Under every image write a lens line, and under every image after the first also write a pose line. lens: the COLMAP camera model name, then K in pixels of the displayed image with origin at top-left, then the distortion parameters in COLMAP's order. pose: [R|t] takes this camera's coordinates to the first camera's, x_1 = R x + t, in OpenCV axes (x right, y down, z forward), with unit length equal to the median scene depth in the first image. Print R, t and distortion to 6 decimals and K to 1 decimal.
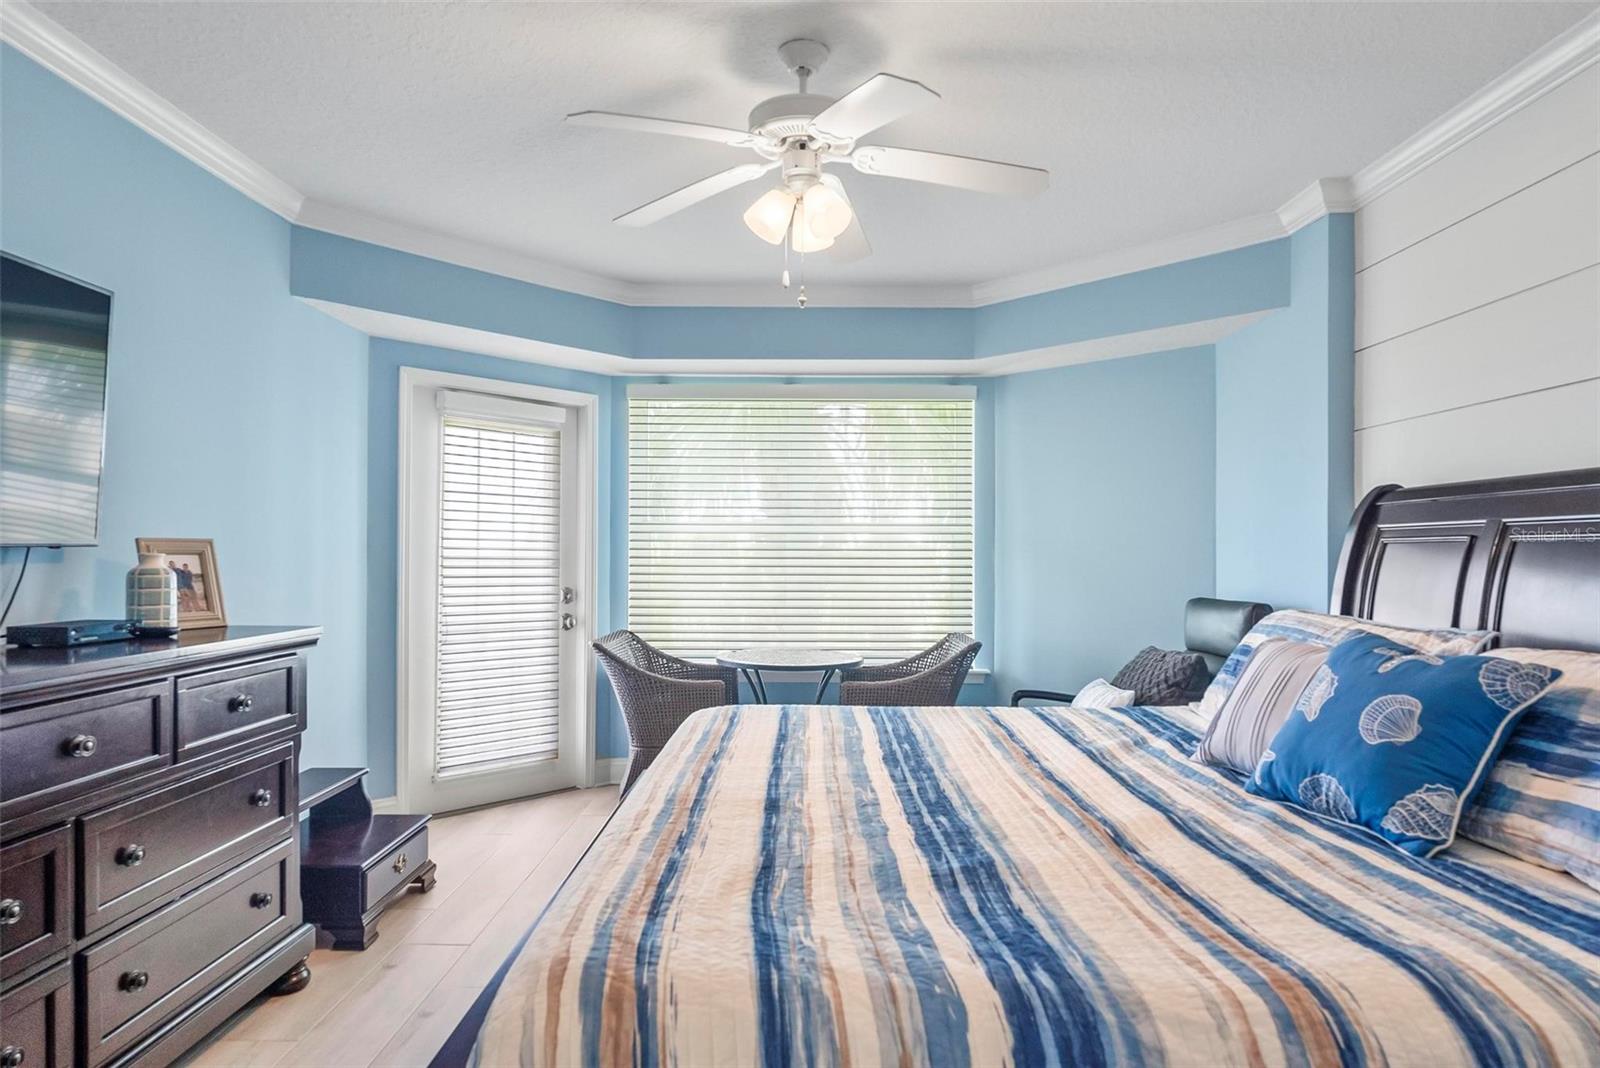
lens RADIAL K [[911.5, 0, 772.4], [0, 911.5, 569.2], [0, 0, 1]] dist [-0.002928, -0.000503]
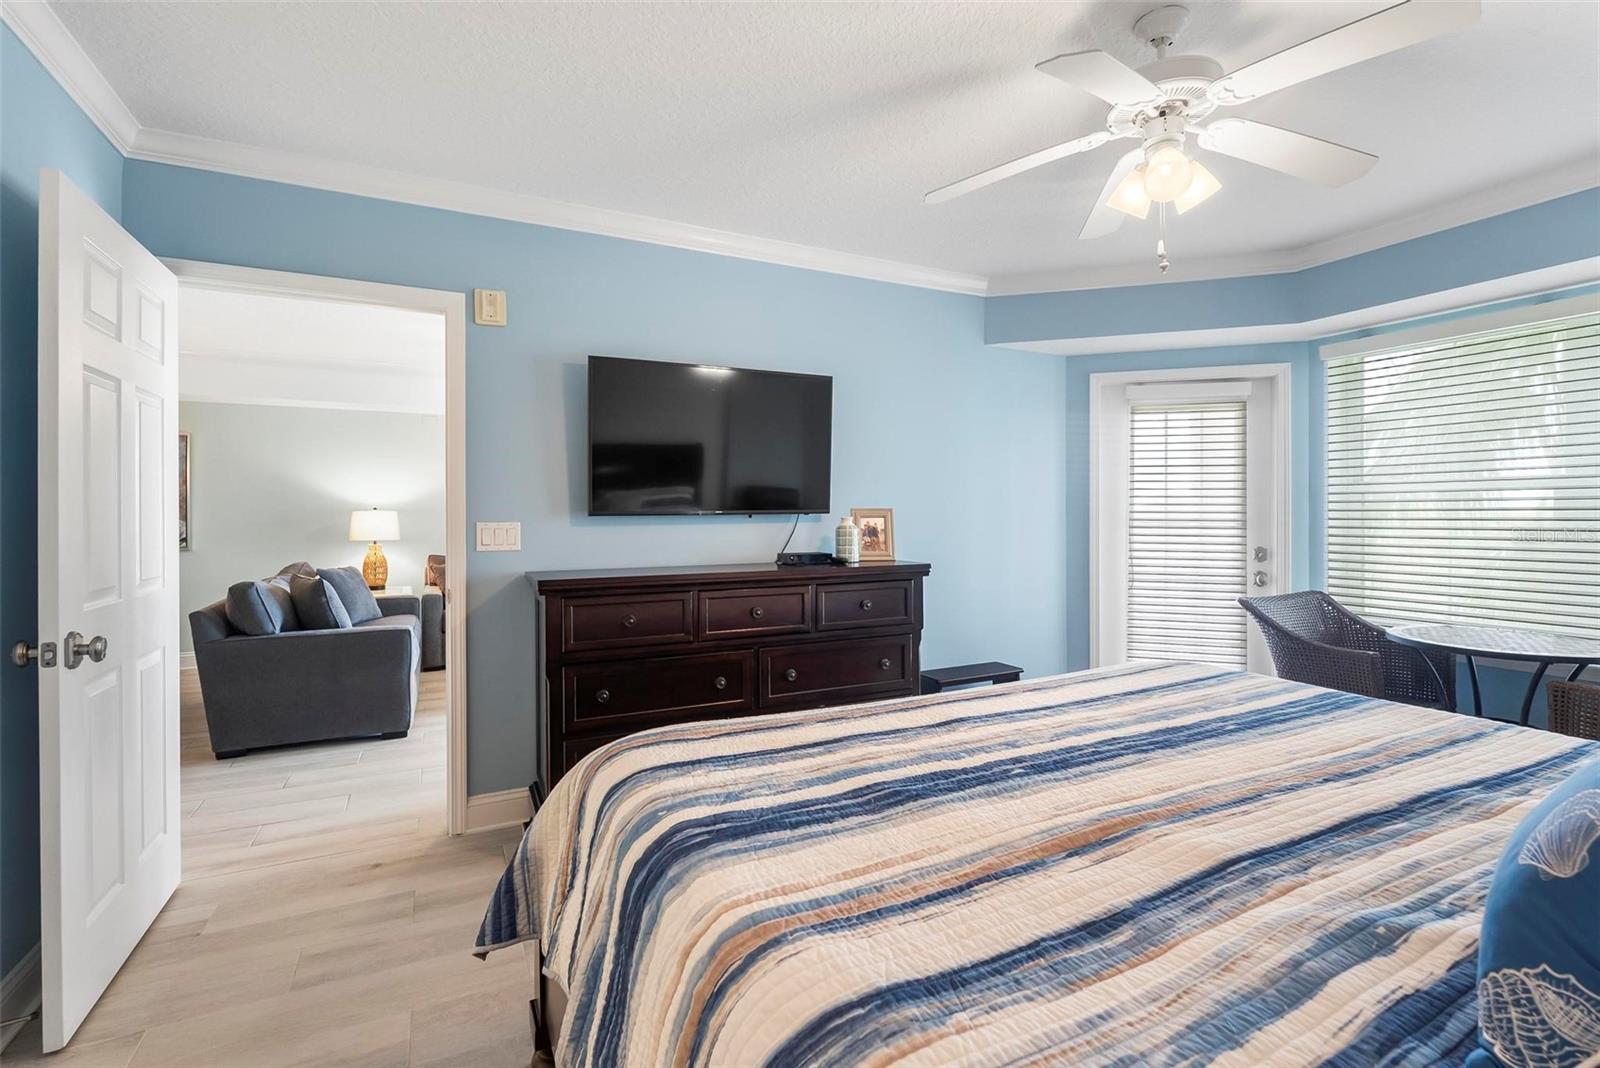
lens RADIAL K [[720.7, 0, 823.7], [0, 720.7, 531.0], [0, 0, 1]] dist [-0.003116, -0.000389]
pose [[0.470823, 0.014091, -0.882115, 0.531643], [-0.010216, 0.999892, 0.010519, -0.004422], [0.882169, 0.004059, 0.470916, 0.272688]]
